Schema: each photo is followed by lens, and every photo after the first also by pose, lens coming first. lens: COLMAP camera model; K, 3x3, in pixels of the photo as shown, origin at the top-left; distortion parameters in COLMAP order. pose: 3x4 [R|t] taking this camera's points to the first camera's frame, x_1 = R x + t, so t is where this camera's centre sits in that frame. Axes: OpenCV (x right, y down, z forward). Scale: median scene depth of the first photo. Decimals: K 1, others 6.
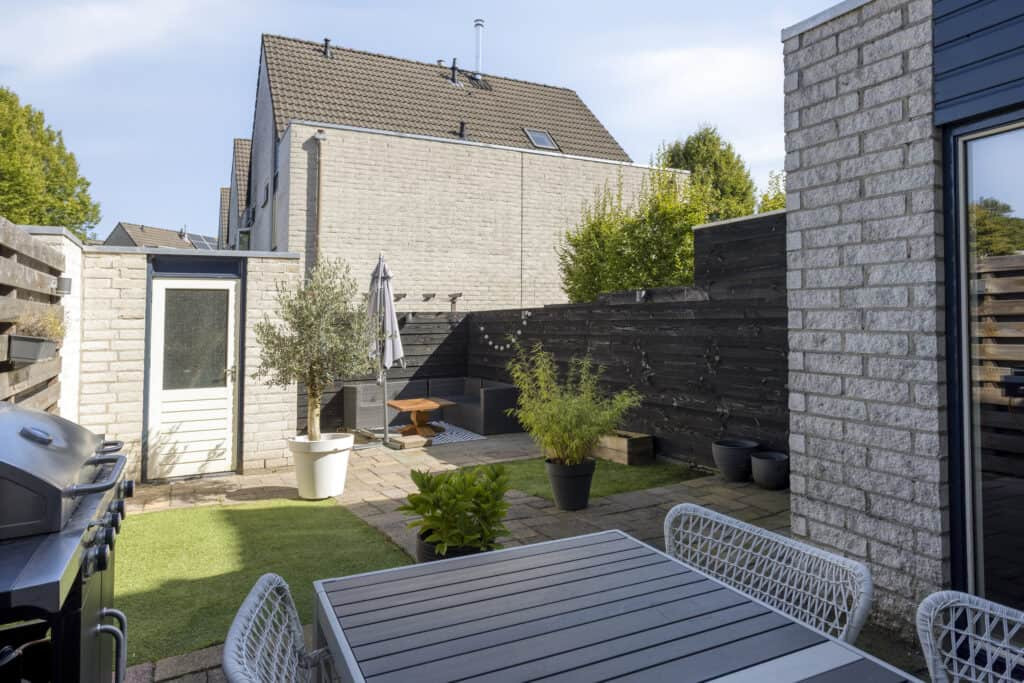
lens RADIAL K [[634.4, 0, 514.5], [0, 634.4, 325.3], [0, 0, 1]] dist [-0.001150, -0.000057]
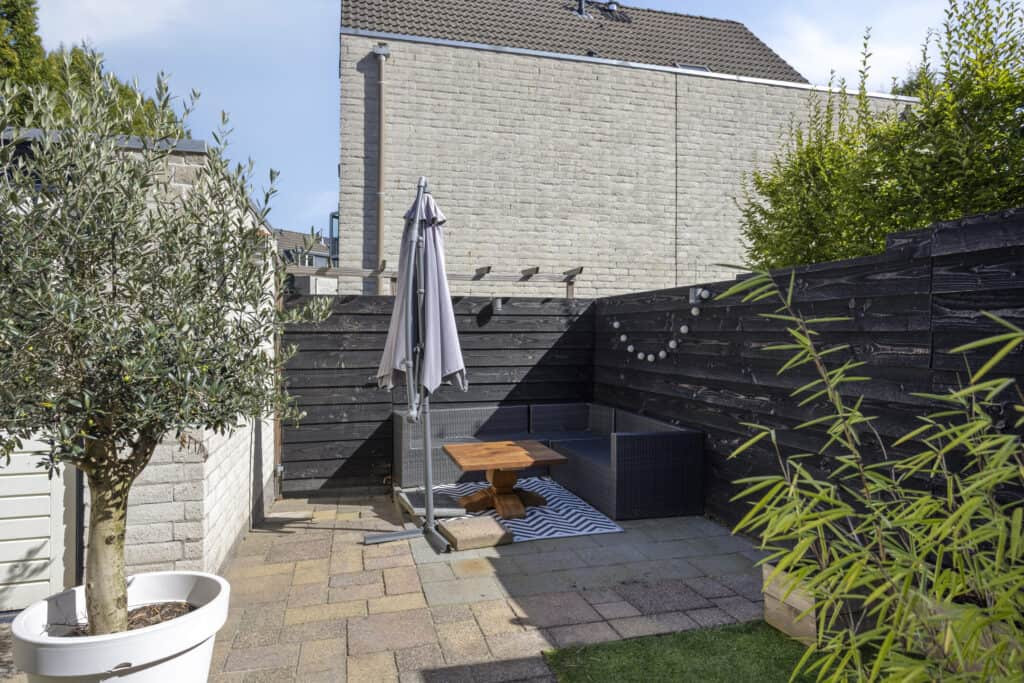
lens RADIAL K [[651.6, 0, 467.1], [0, 651.6, 285.5], [0, 0, 1]] dist [-0.008719, -0.000504]
pose [[0.959521, -0.008482, -0.281509, -0.011790], [-0.011734, 0.997475, -0.070049, 0.012909], [0.281392, 0.070516, 0.956999, 0.349835]]
